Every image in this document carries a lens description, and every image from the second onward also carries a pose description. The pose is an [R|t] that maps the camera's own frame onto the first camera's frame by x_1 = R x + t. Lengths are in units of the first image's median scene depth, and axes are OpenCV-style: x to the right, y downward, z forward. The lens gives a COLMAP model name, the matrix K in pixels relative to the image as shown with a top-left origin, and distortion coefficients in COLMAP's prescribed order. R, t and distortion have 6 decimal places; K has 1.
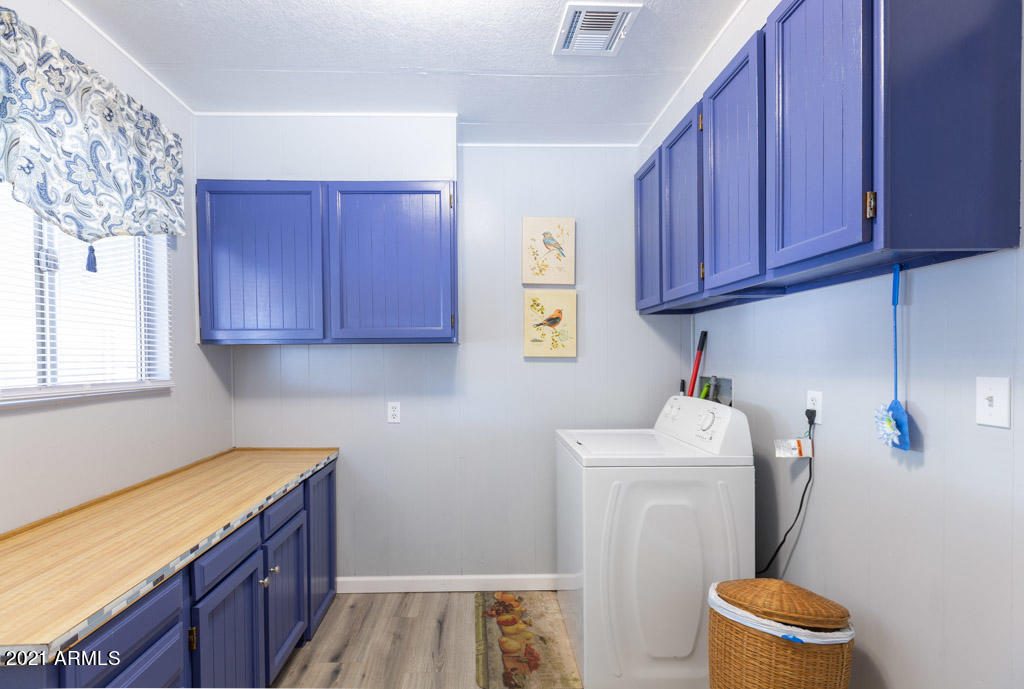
lens RADIAL K [[459.2, 0, 508.6], [0, 459.2, 365.1], [0, 0, 1]] dist [0.000700, -0.000028]
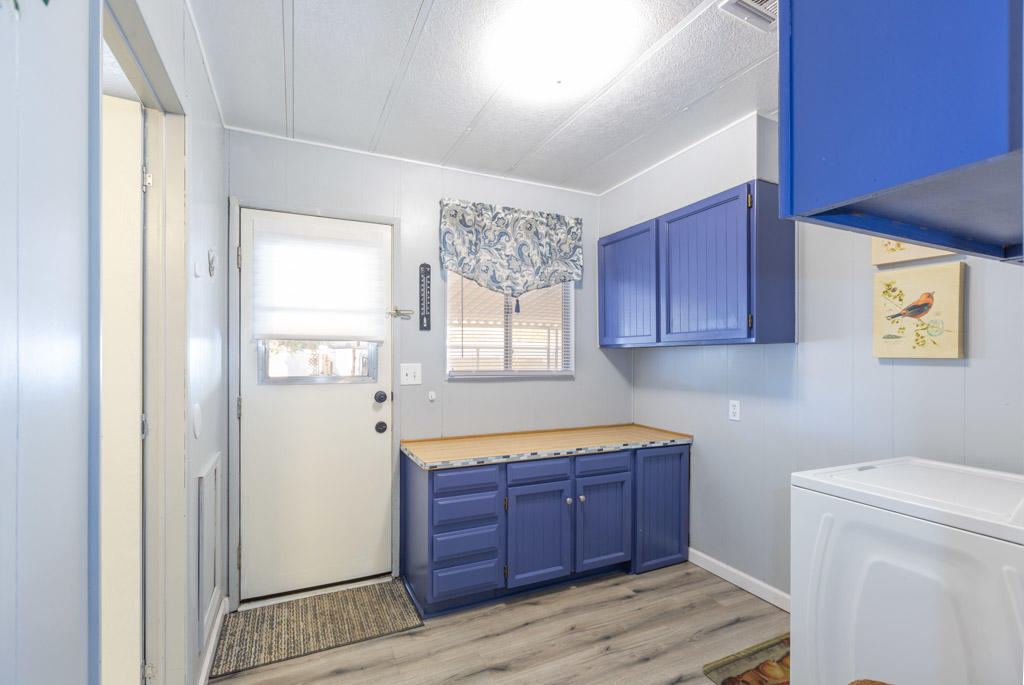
lens RADIAL K [[463.1, 0, 511.3], [0, 463.1, 359.9], [0, 0, 1]] dist [0.000020, -0.000010]
pose [[0.404297, 0.010585, -0.914566, 0.691352], [-0.020260, 0.999791, 0.002615, -0.005646], [0.914403, 0.017472, 0.404428, 0.147558]]
